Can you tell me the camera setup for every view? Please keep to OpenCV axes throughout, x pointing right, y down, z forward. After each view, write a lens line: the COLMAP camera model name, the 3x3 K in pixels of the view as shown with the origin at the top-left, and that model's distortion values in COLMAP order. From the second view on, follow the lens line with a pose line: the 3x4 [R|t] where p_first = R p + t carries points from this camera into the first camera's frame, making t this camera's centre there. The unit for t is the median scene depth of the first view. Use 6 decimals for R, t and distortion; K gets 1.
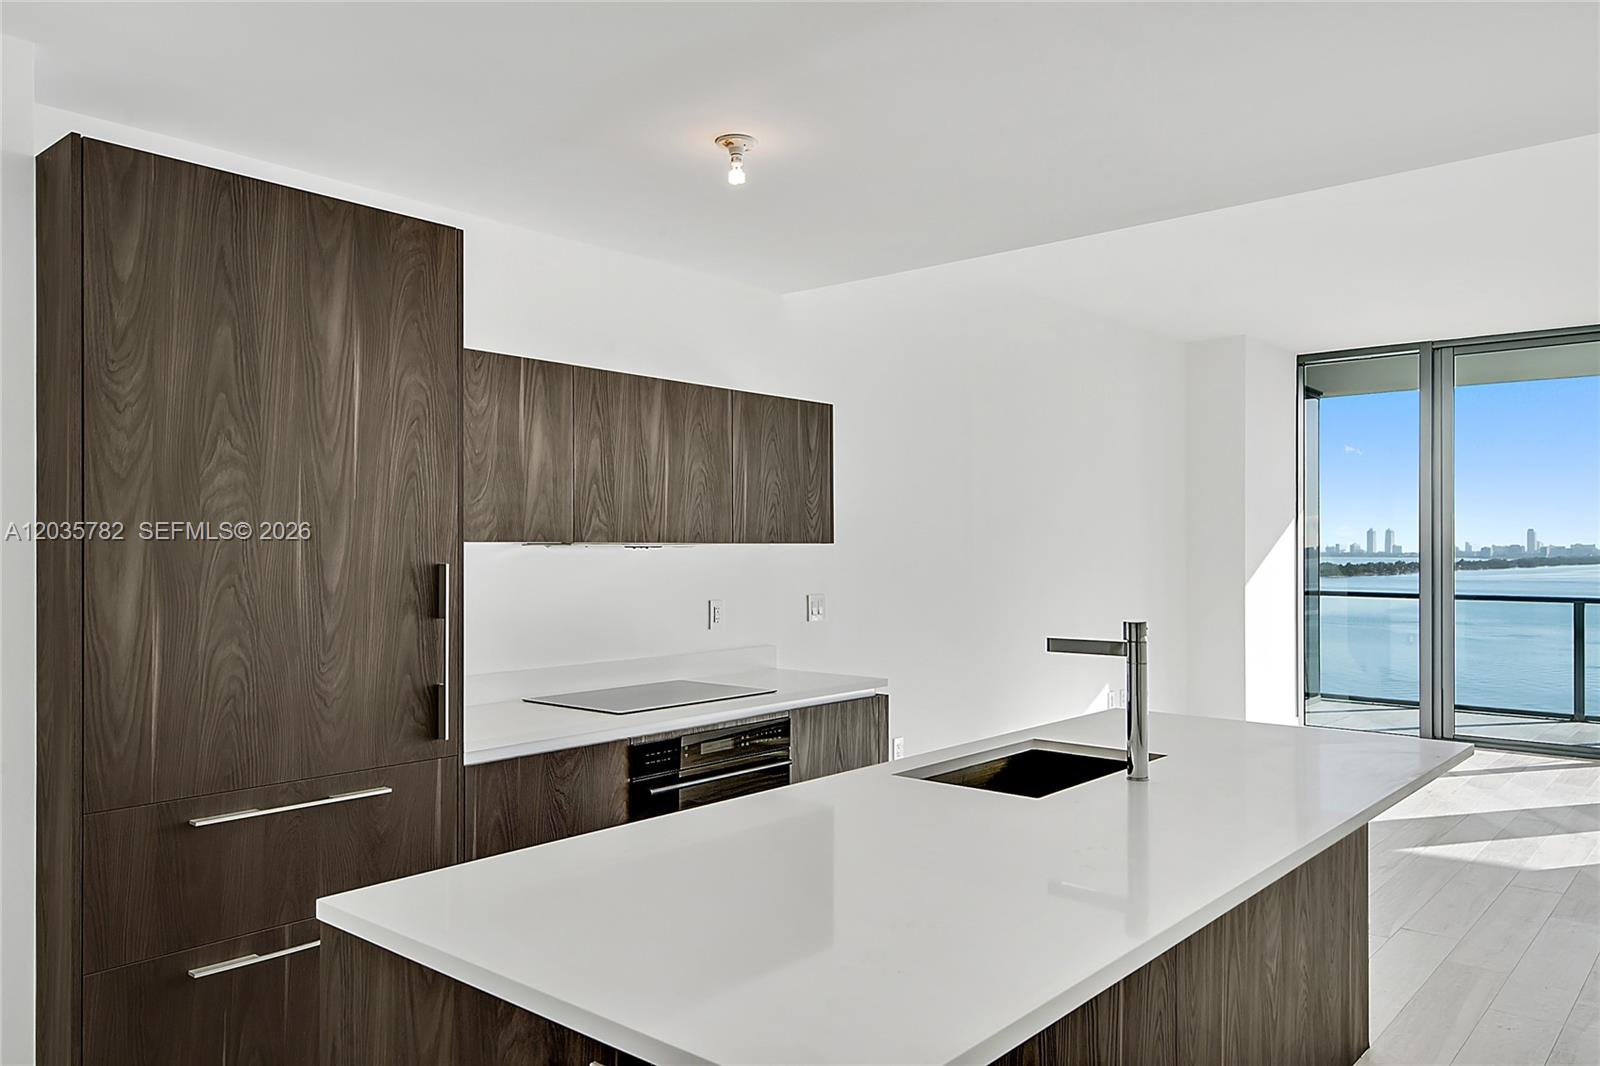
lens RADIAL K [[1207.0, 0, 793.5], [0, 1207.0, 537.4], [0, 0, 1]] dist [0.007123, 0.000448]
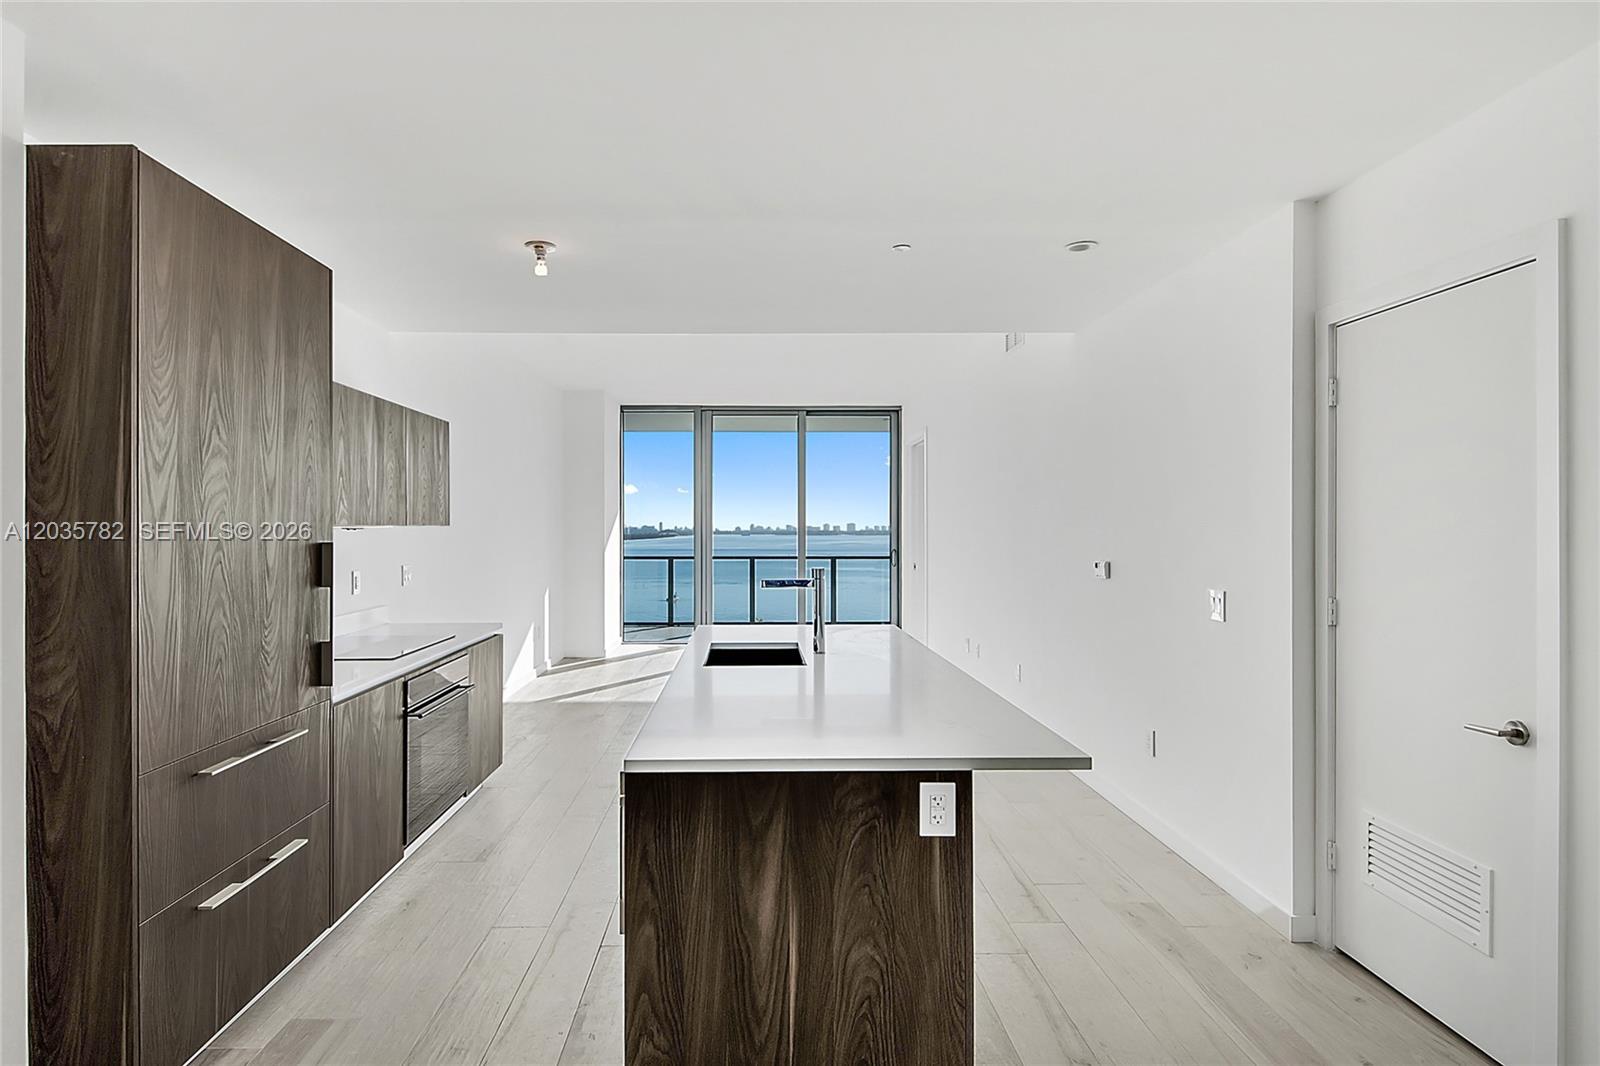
lens RADIAL K [[891.6, 0, 797.6], [0, 891.6, 529.7], [0, 0, 1]] dist [-0.006274, -0.000747]
pose [[0.732436, 0.002265, 0.680833, -0.547790], [-0.010098, 0.999921, 0.007537, -0.002279], [-0.680761, -0.012396, 0.732400, 0.014150]]
